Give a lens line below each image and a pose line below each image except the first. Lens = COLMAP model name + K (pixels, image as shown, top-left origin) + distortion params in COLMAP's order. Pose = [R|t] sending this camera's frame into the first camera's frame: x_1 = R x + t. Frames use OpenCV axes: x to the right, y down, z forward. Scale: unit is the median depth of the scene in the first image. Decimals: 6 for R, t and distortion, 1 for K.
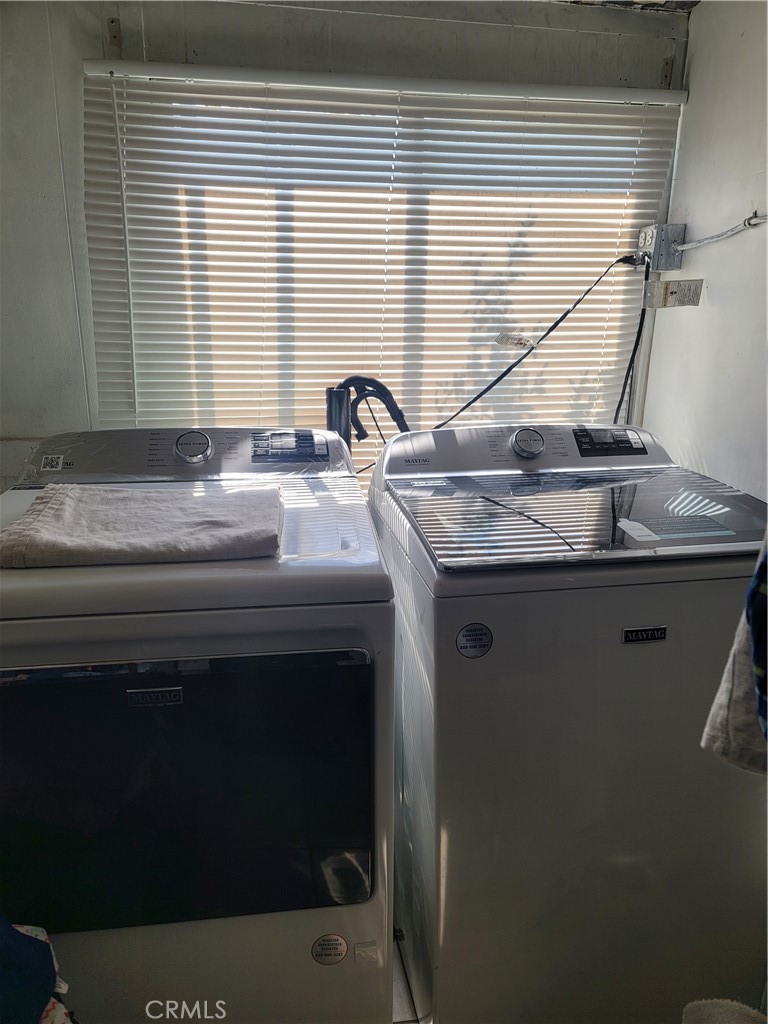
lens RADIAL K [[744.1, 0, 383.6], [0, 744.1, 479.4], [0, 0, 1]] dist [0.096592, 0.000039]
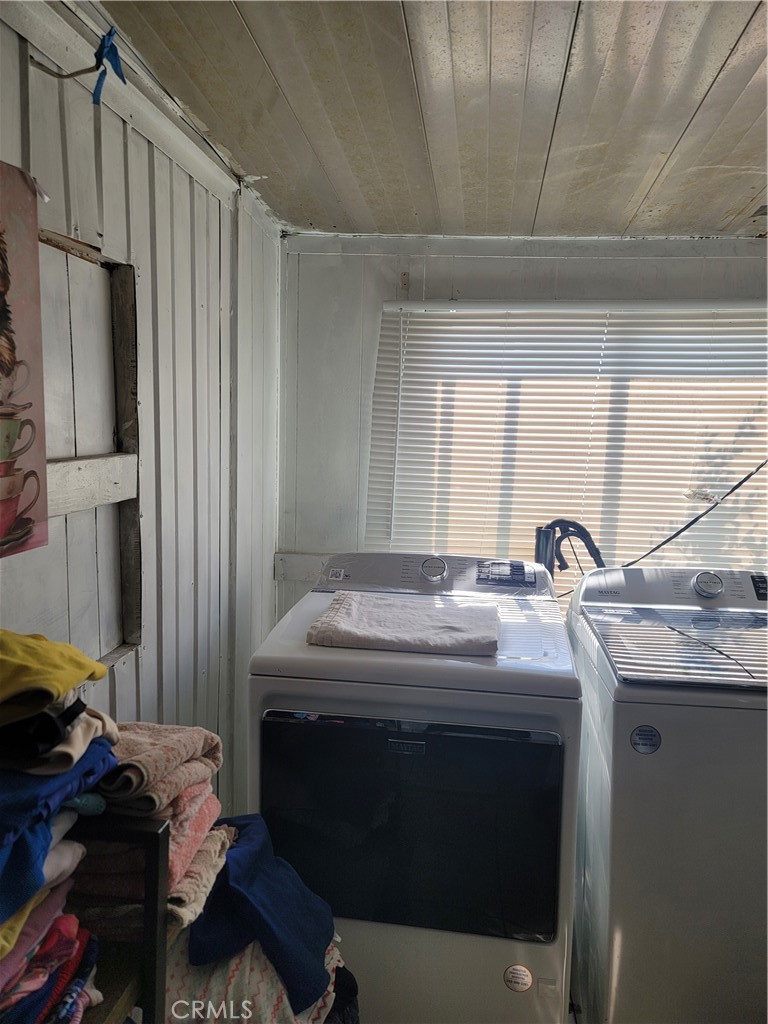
lens RADIAL K [[755.0, 0, 383.2], [0, 755.0, 516.7], [0, 0, 1]] dist [0.038196, -0.001918]
pose [[0.963887, 0.051333, -0.261318, 0.006626], [-0.075988, 0.993468, -0.085129, -0.013939], [0.255241, 0.101912, 0.961491, -0.311198]]
